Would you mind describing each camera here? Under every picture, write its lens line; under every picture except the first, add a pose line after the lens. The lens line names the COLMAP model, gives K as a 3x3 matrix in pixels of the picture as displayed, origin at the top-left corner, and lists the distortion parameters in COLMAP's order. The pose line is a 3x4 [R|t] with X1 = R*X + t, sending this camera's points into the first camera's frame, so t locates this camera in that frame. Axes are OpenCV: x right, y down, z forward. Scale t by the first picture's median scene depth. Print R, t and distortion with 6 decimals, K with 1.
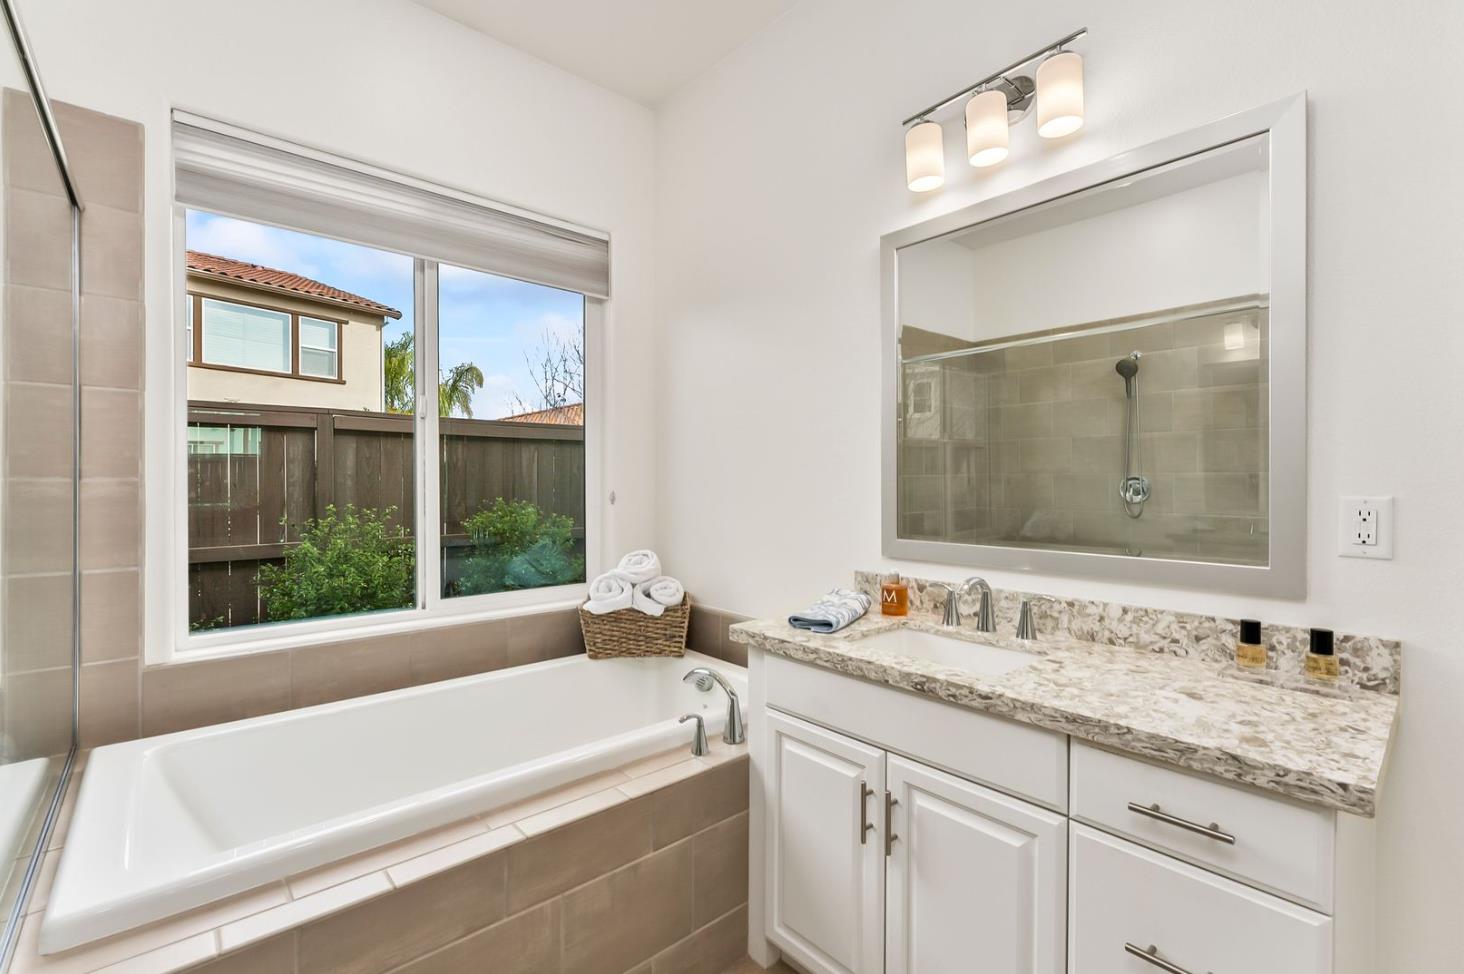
lens RADIAL K [[641.1, 0, 730.1], [0, 641.1, 486.8], [0, 0, 1]] dist [0.000739, -0.000317]
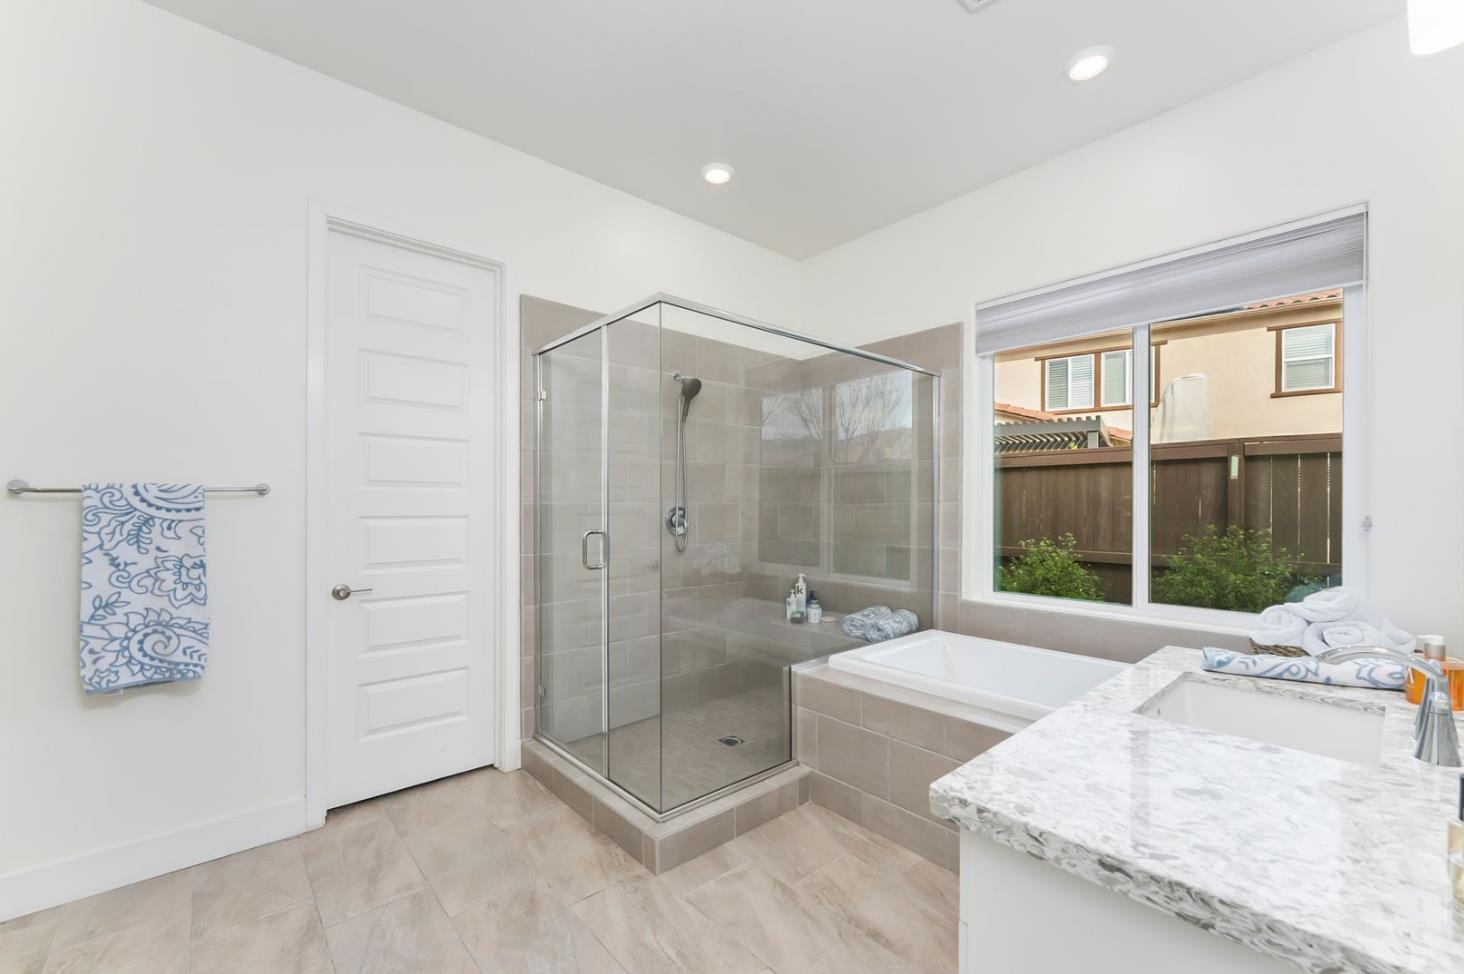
lens RADIAL K [[615.8, 0, 737.6], [0, 615.8, 496.6], [0, 0, 1]] dist [-0.003417, -0.000111]
pose [[0.002272, -0.013899, -0.999901, 1.105726], [-0.009700, 0.999856, -0.013921, 0.002372], [0.999950, 0.009731, 0.002137, 0.363364]]
